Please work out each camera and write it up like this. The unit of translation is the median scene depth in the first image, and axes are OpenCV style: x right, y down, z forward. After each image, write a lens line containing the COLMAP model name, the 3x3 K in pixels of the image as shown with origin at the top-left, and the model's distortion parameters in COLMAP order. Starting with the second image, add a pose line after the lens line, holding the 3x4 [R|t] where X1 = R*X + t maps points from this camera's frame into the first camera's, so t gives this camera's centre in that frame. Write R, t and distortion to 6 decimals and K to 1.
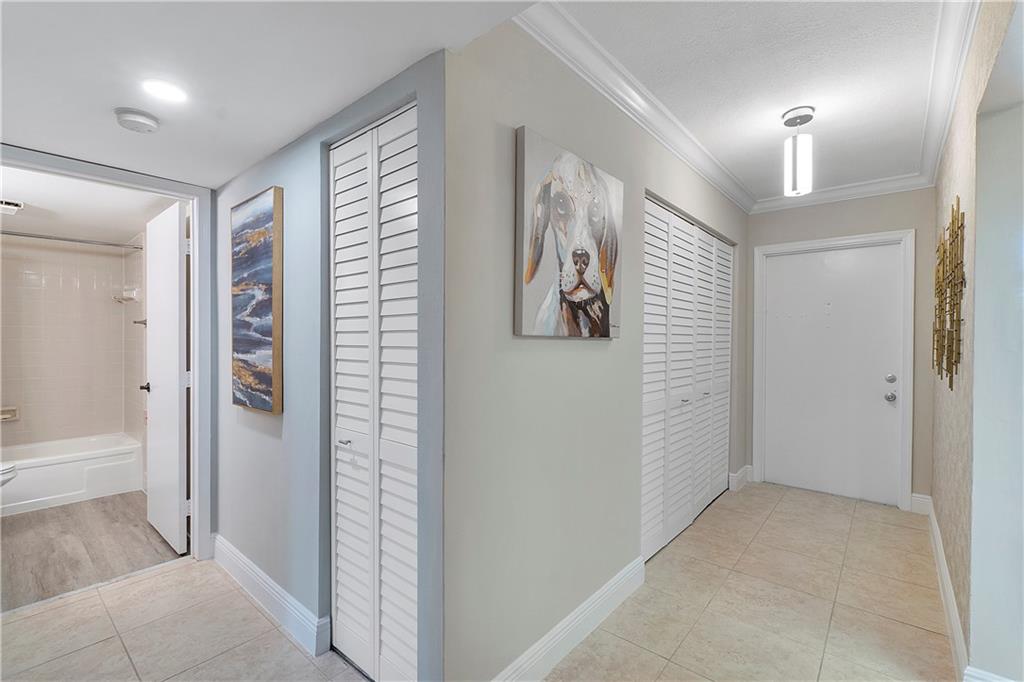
lens RADIAL K [[445.0, 0, 506.9], [0, 445.0, 340.2], [0, 0, 1]] dist [-0.002709, 0.000787]
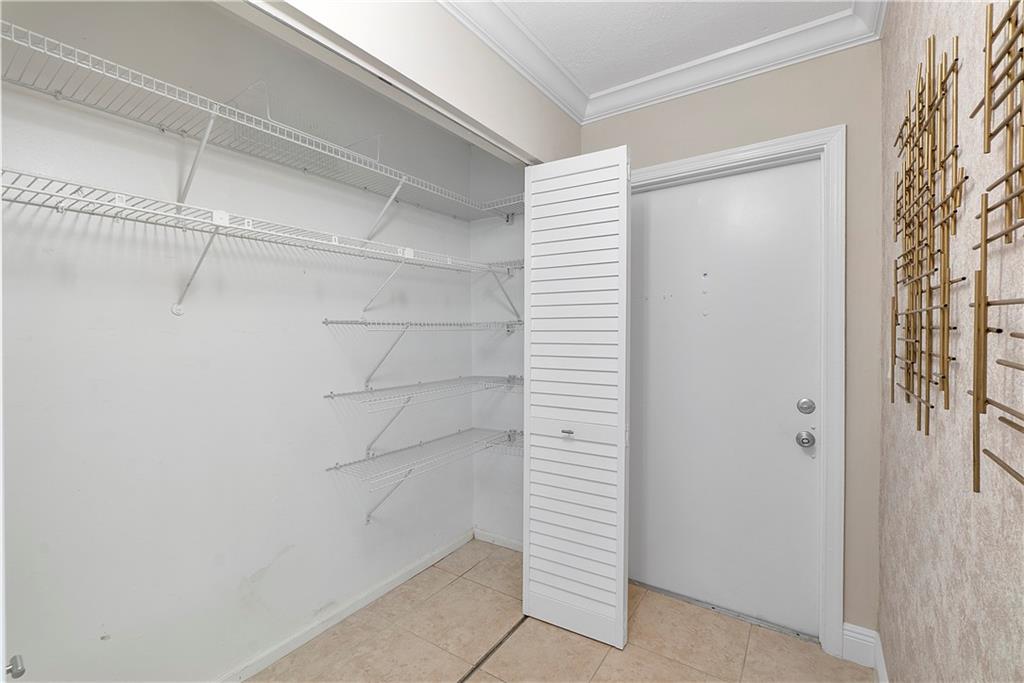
lens RADIAL K [[431.0, 0, 512.0], [0, 431.0, 341.5], [0, 0, 1]] dist [-0.000584, 0.000499]
pose [[0.994128, -0.014216, 0.107276, 0.445033], [0.013420, 0.999877, 0.008144, -0.003197], [-0.107379, -0.006657, 0.994196, 0.507611]]
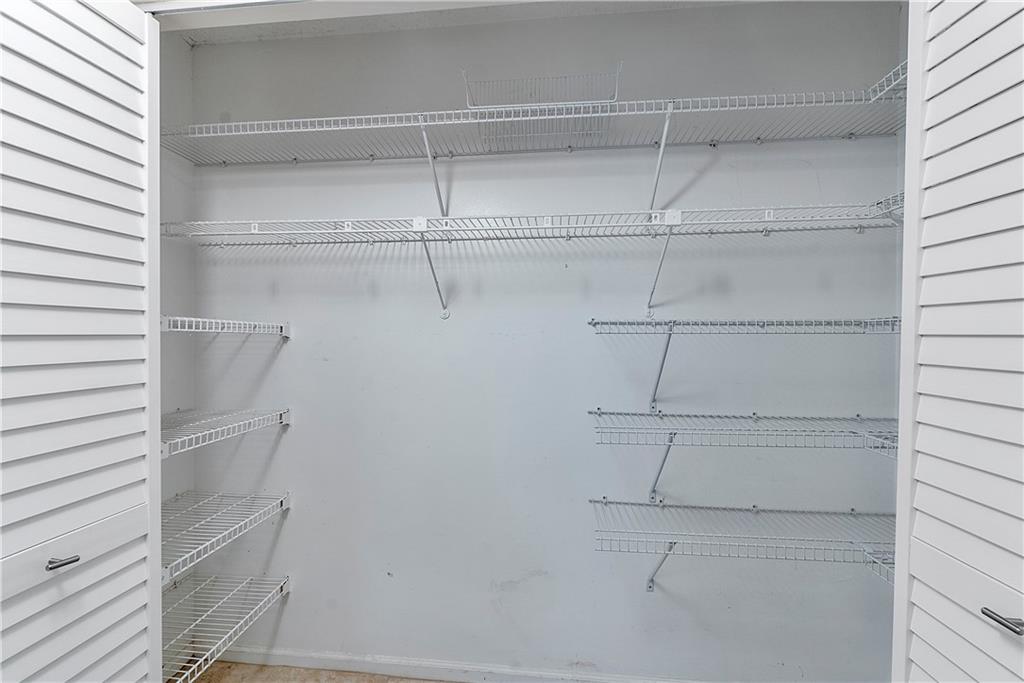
lens RADIAL K [[478.9, 0, 515.6], [0, 478.9, 350.2], [0, 0, 1]] dist [0.018919, 0.000104]
pose [[0.570340, 0.018265, -0.821205, 0.665296], [-0.011672, 0.999832, 0.014132, -0.004163], [0.821325, 0.001525, 0.570458, 0.754823]]
